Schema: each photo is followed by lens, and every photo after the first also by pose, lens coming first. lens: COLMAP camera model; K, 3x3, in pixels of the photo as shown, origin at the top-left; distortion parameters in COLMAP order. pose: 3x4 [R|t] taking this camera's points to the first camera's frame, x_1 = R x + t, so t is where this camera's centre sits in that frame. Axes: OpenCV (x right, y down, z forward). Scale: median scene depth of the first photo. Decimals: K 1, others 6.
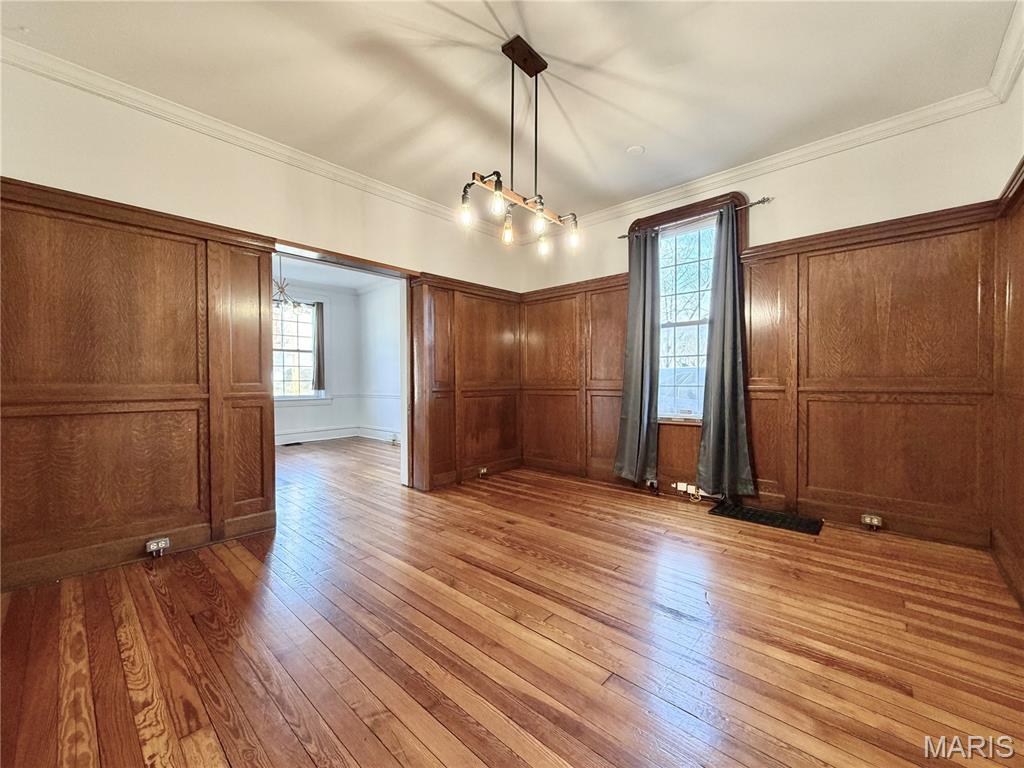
lens RADIAL K [[406.7, 0, 508.8], [0, 406.7, 384.4], [0, 0, 1]] dist [-0.001841, 0.000124]
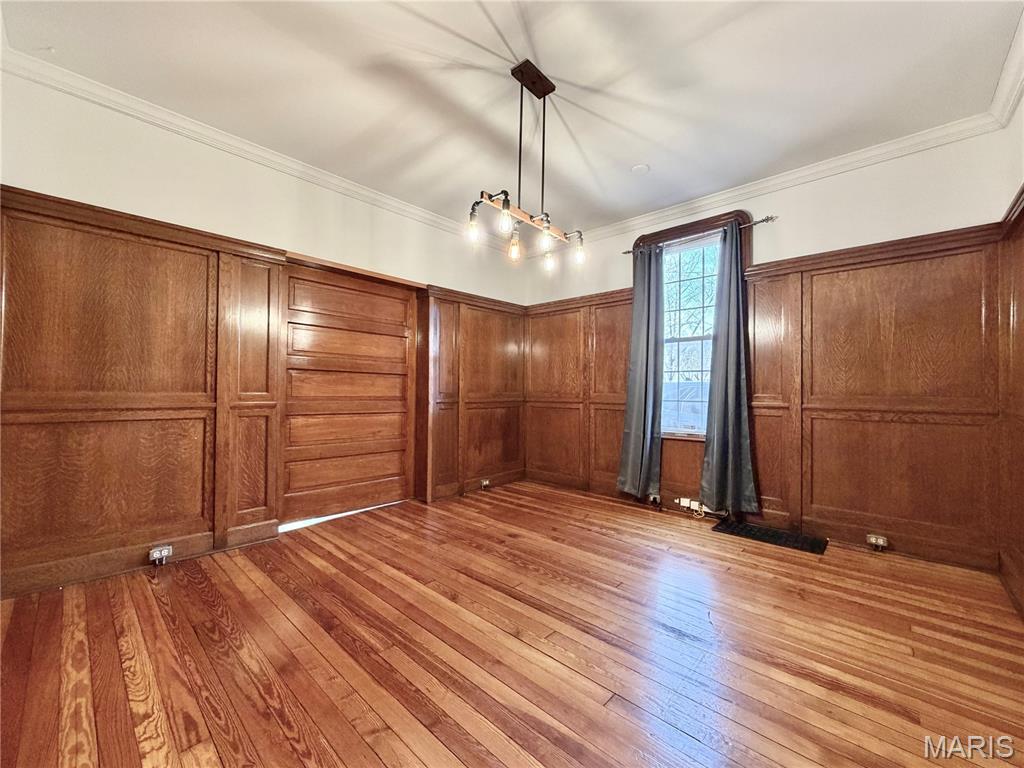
lens RADIAL K [[406.7, 0, 508.5], [0, 406.7, 384.2], [0, 0, 1]] dist [-0.001841, 0.000124]
pose [[0.999862, 0.014695, -0.007738, -0.003766], [-0.014887, 0.999567, -0.025384, -0.008531], [0.007362, 0.025496, 0.999648, -0.006655]]
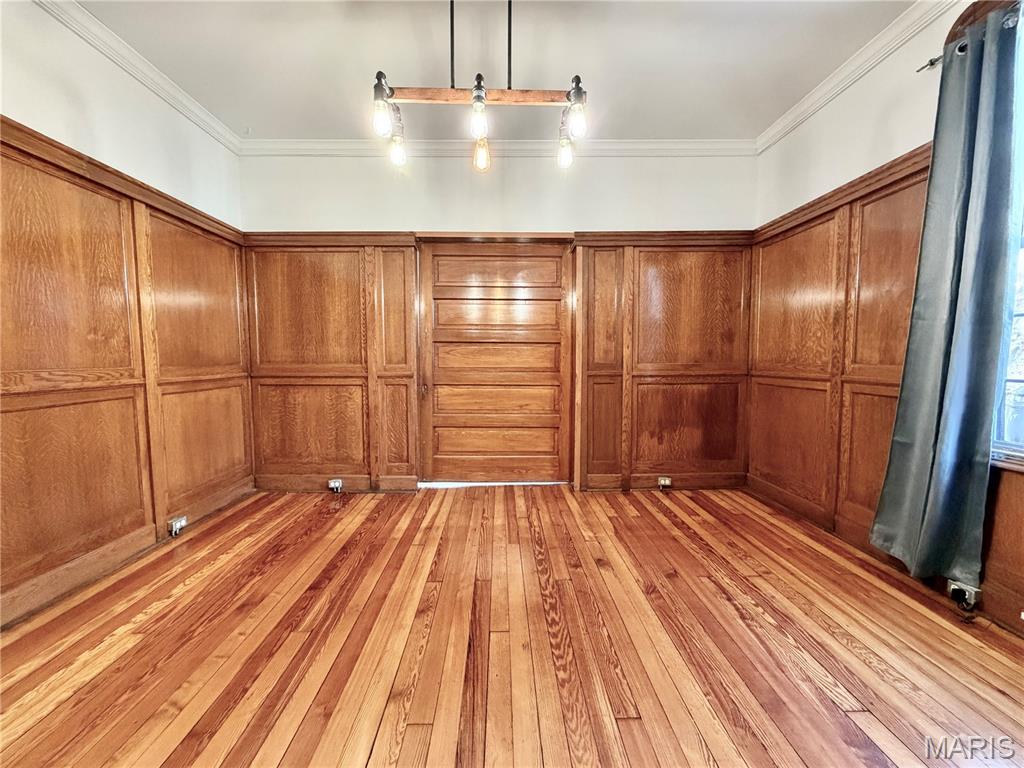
lens RADIAL K [[406.7, 0, 510.2], [0, 406.7, 385.3], [0, 0, 1]] dist [-0.001841, 0.000124]
pose [[0.692205, 0.054596, -0.719633, 0.473109], [-0.007689, 0.997636, 0.068292, -0.028067], [0.721660, -0.041739, 0.690988, 0.475623]]
